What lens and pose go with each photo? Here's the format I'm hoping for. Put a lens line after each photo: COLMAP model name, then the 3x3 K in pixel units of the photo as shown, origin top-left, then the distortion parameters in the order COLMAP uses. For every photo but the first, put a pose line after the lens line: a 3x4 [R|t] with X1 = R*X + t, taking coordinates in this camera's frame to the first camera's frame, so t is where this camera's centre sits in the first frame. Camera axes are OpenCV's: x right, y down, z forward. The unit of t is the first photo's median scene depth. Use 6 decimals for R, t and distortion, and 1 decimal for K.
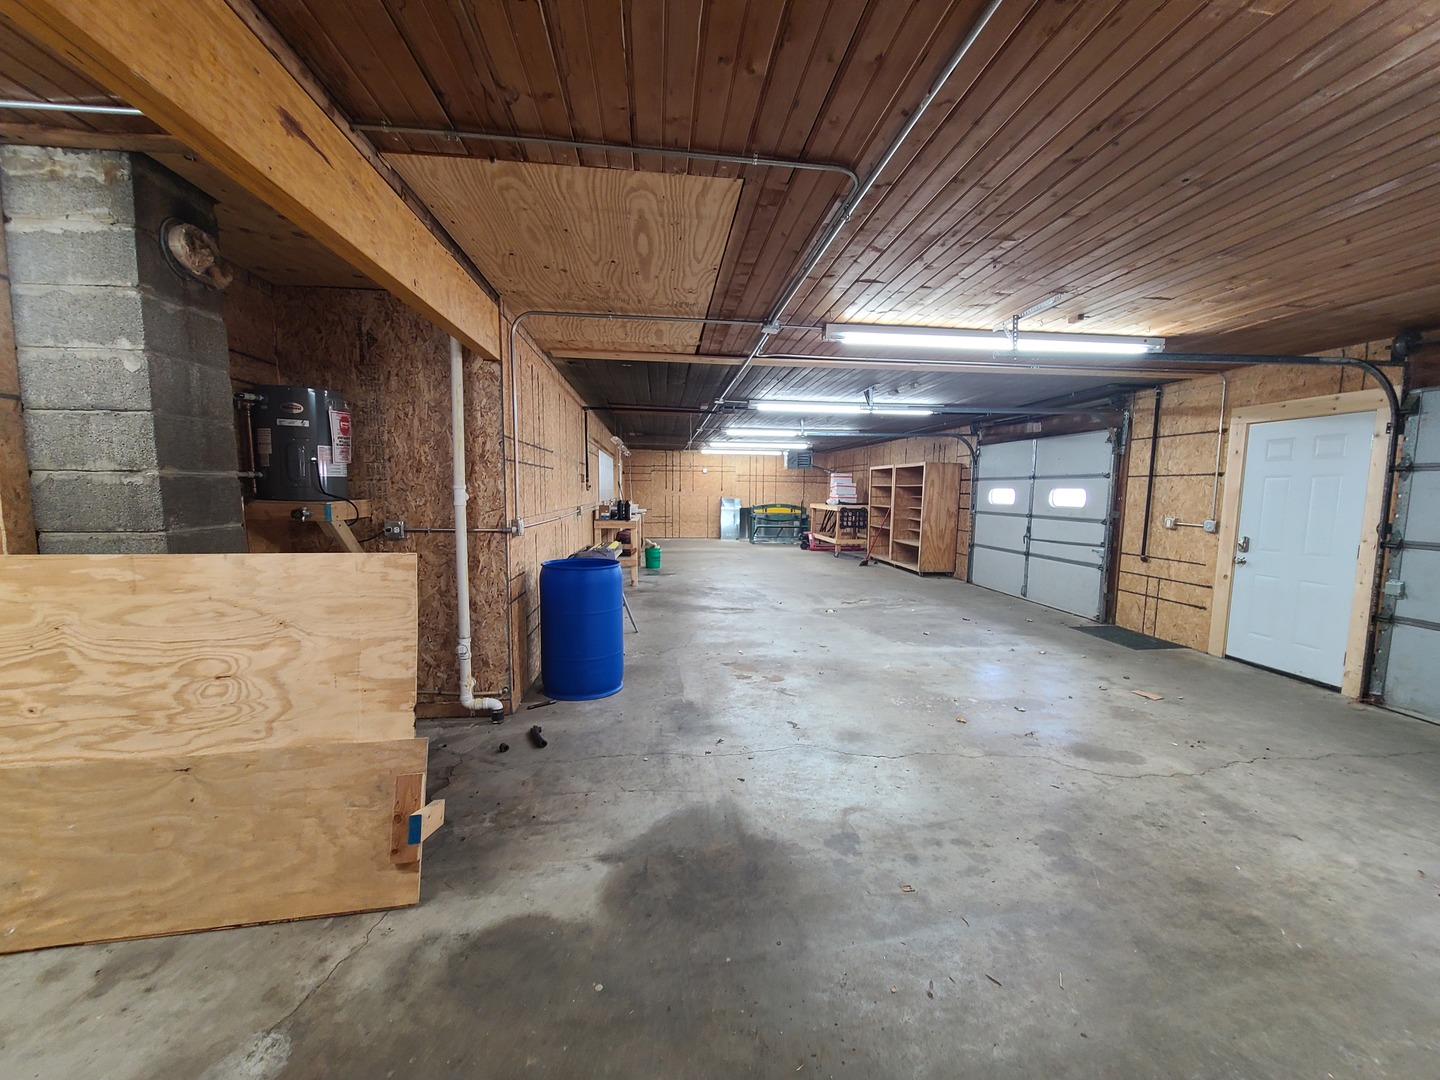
lens RADIAL K [[584.7, 0, 728.7], [0, 584.7, 550.4], [0, 0, 1]] dist [0.003505, -0.003153]
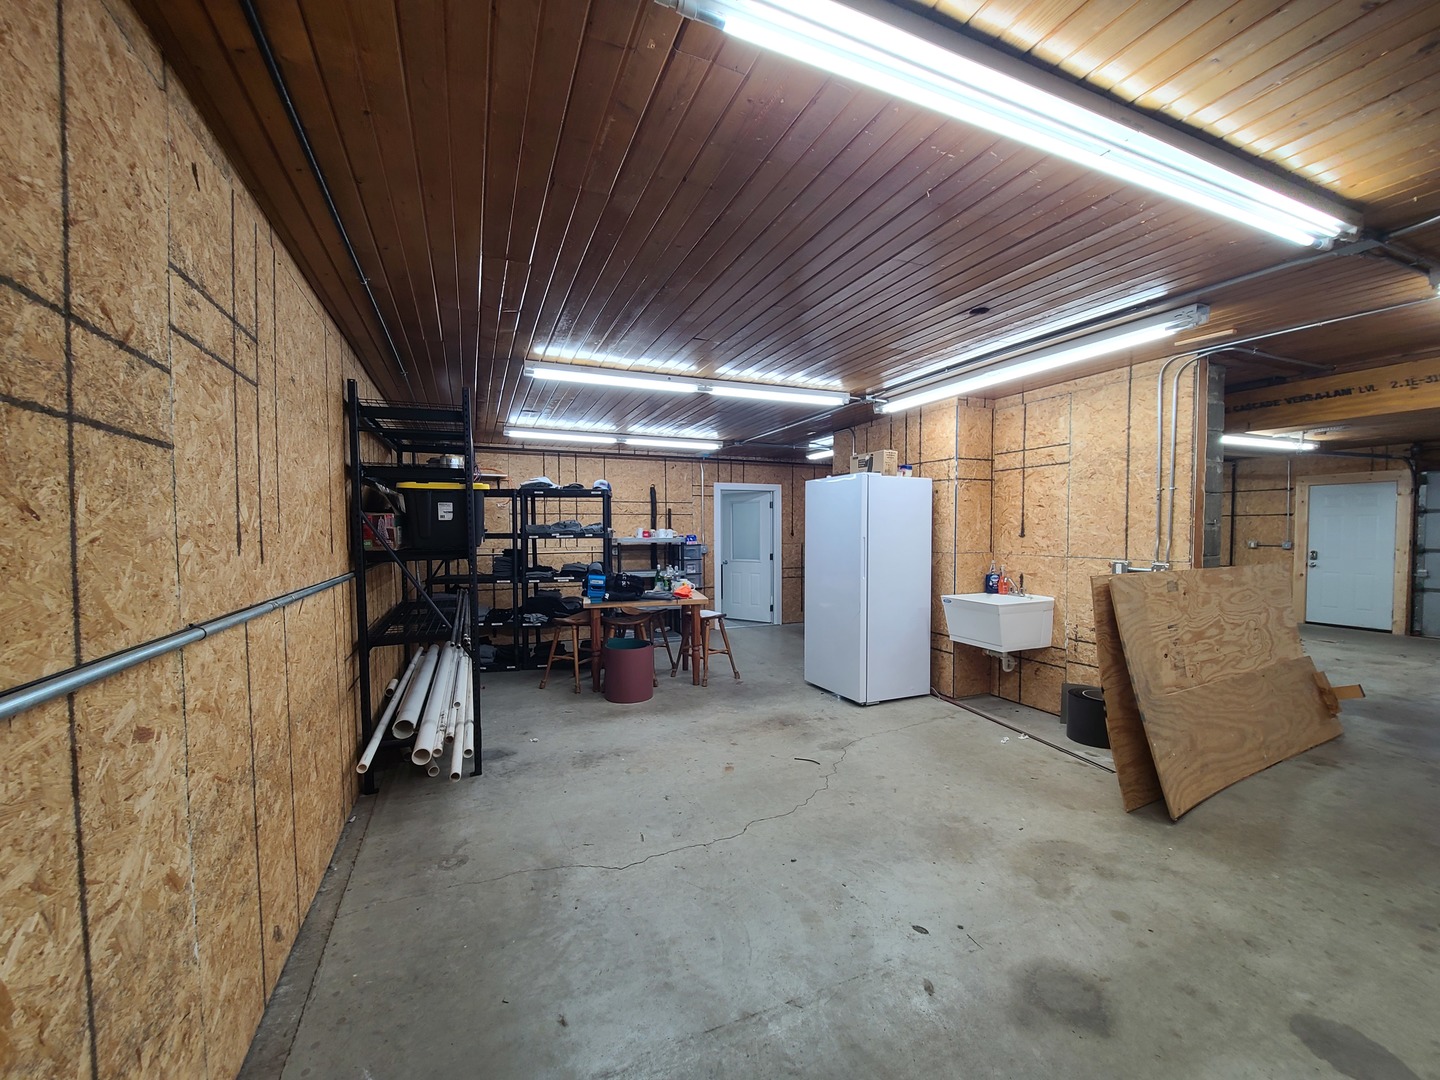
lens RADIAL K [[584.7, 0, 726.9], [0, 584.7, 549.4], [0, 0, 1]] dist [0.003505, -0.003153]
pose [[0.957792, -0.028084, 0.286085, -1.613818], [0.047192, 0.997075, -0.060118, -0.006994], [-0.283560, 0.071082, 0.956316, -0.196960]]
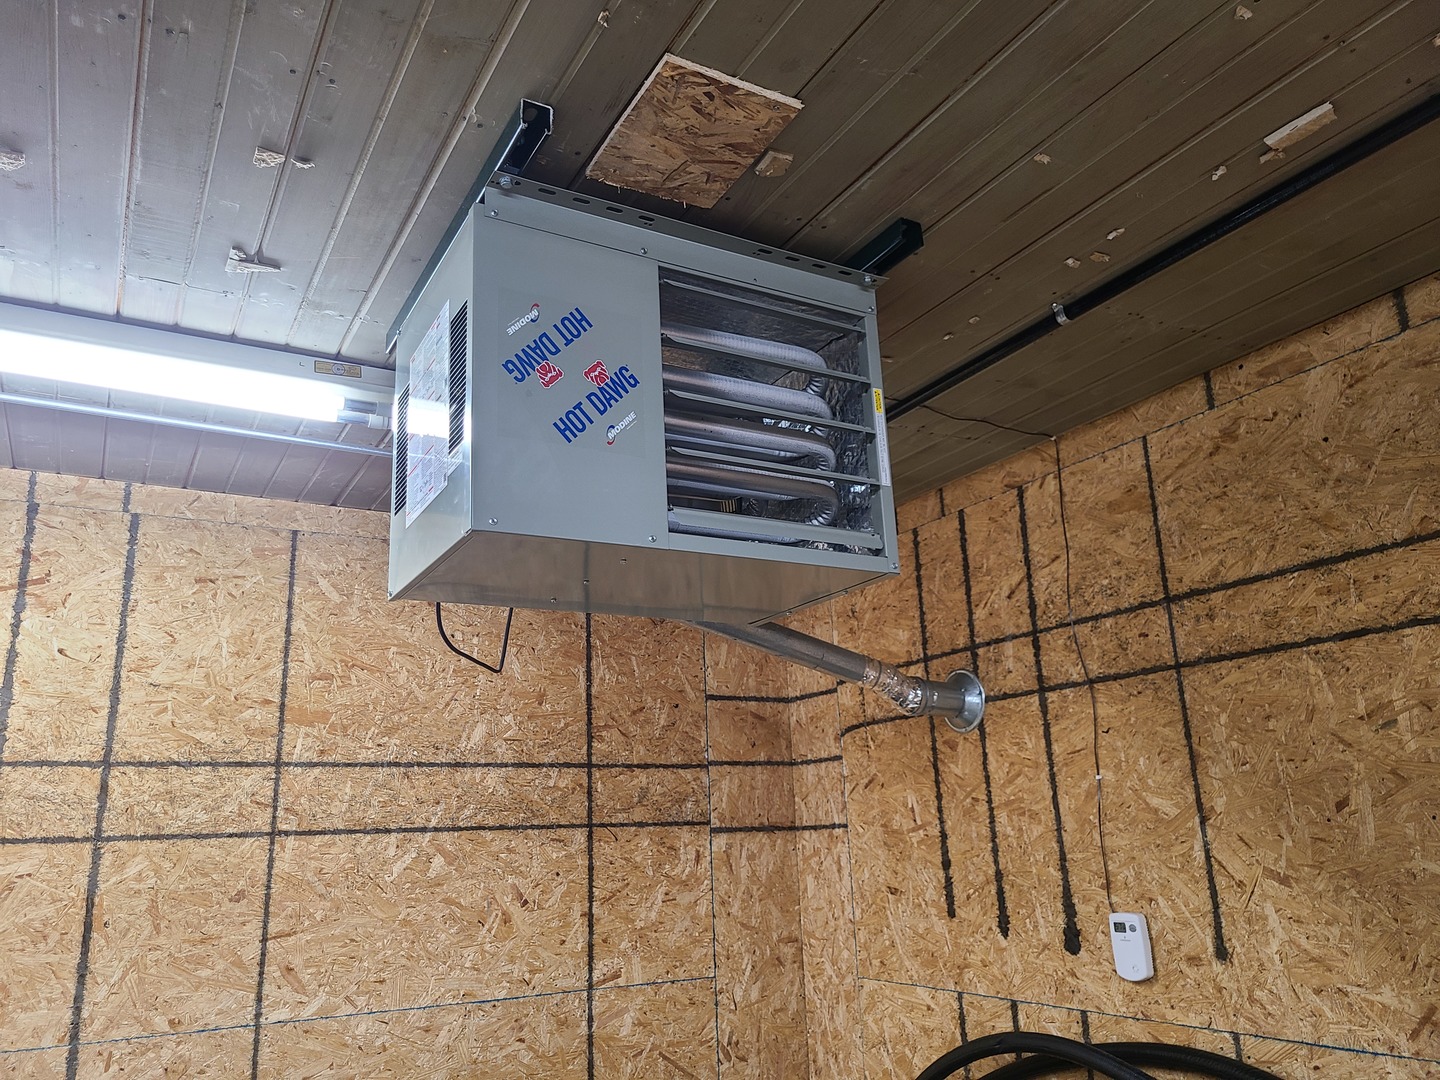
lens RADIAL K [[1081.1, 0, 718.7], [0, 1081.1, 545.9], [0, 0, 1]] dist [0.037438, -0.007609]
pose [[0.919635, 0.059312, 0.388269, 0.309319], [0.090410, 0.930022, -0.356210, -0.381659], [-0.382226, 0.362686, 0.849919, 3.341581]]
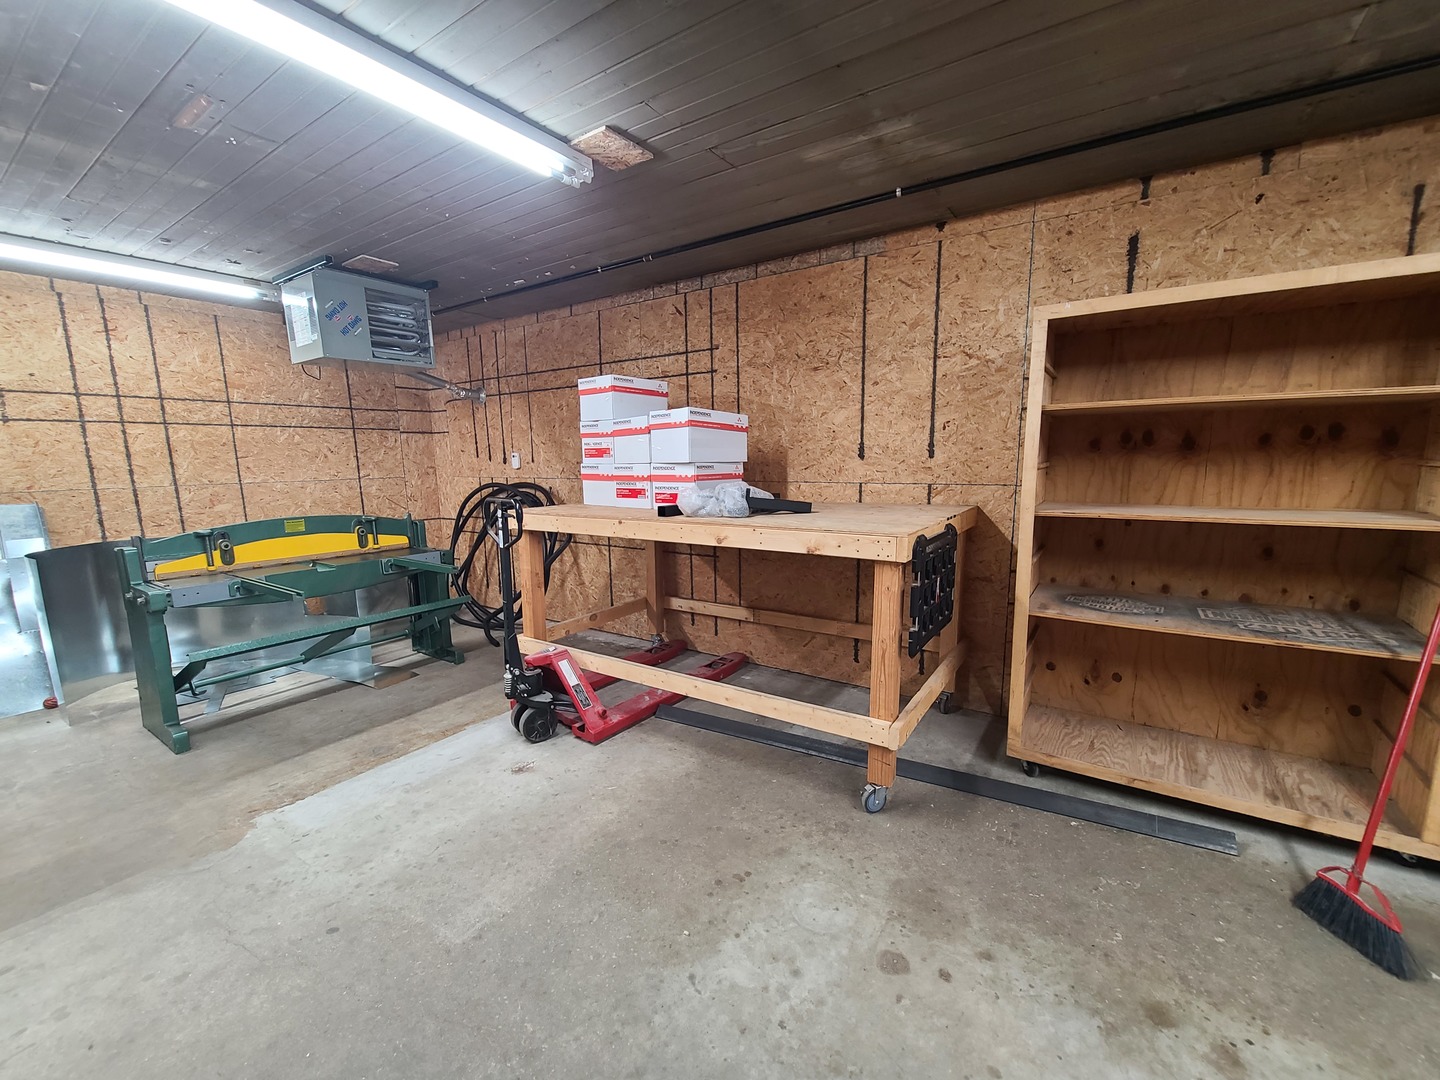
lens RADIAL K [[584.7, 0, 725.4], [0, 584.7, 551.1], [0, 0, 1]] dist [0.003505, -0.003153]
pose [[0.650165, -0.147413, 0.745355, 0.091491], [0.107005, 0.988986, 0.102258, -0.268561], [-0.752220, 0.013272, 0.658778, 2.712929]]
